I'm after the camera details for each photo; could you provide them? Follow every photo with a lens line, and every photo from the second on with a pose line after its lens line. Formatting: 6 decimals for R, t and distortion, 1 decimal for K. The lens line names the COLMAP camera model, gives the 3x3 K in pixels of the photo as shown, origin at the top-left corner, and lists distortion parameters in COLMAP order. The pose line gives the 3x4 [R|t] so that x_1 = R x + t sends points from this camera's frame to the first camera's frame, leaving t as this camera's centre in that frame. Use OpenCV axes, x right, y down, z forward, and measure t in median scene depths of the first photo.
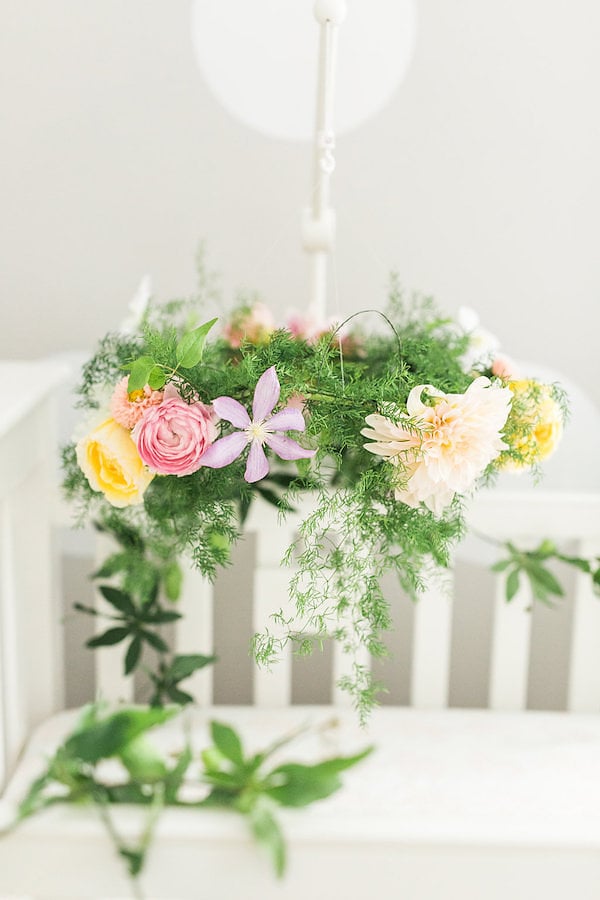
lens RADIAL K [[1381.6, 0, 300.0], [0, 1381.6, 450.0], [0, 0, 1]] dist [-0.022664, -0.108997]
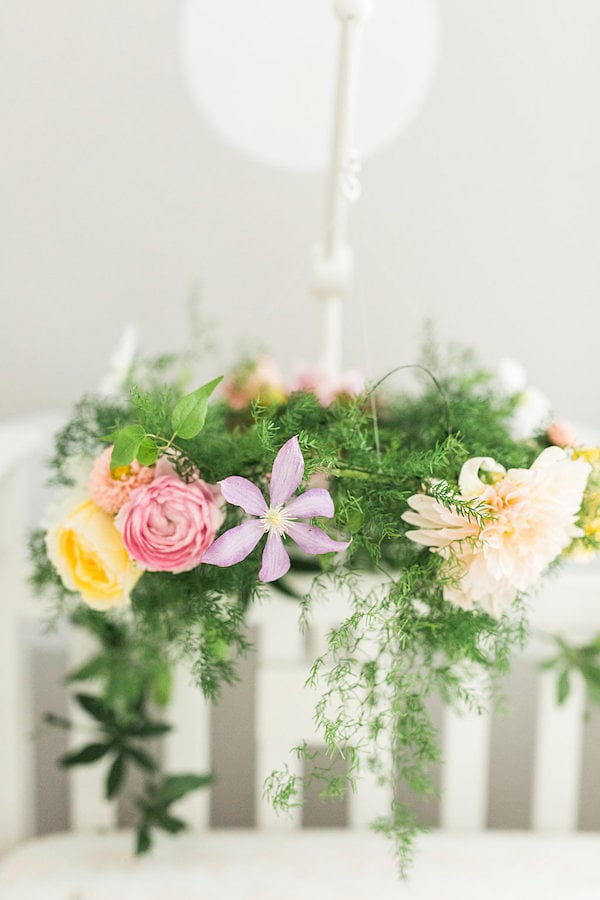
lens RADIAL K [[1381.6, 0, 300.0], [0, 1381.6, 450.0], [0, 0, 1]] dist [-0.022664, -0.108997]
pose [[0.999822, -0.005985, 0.017872, -0.028276], [0.006667, 0.999242, -0.038362, -0.020595], [-0.017629, 0.038474, 0.999104, 0.191995]]
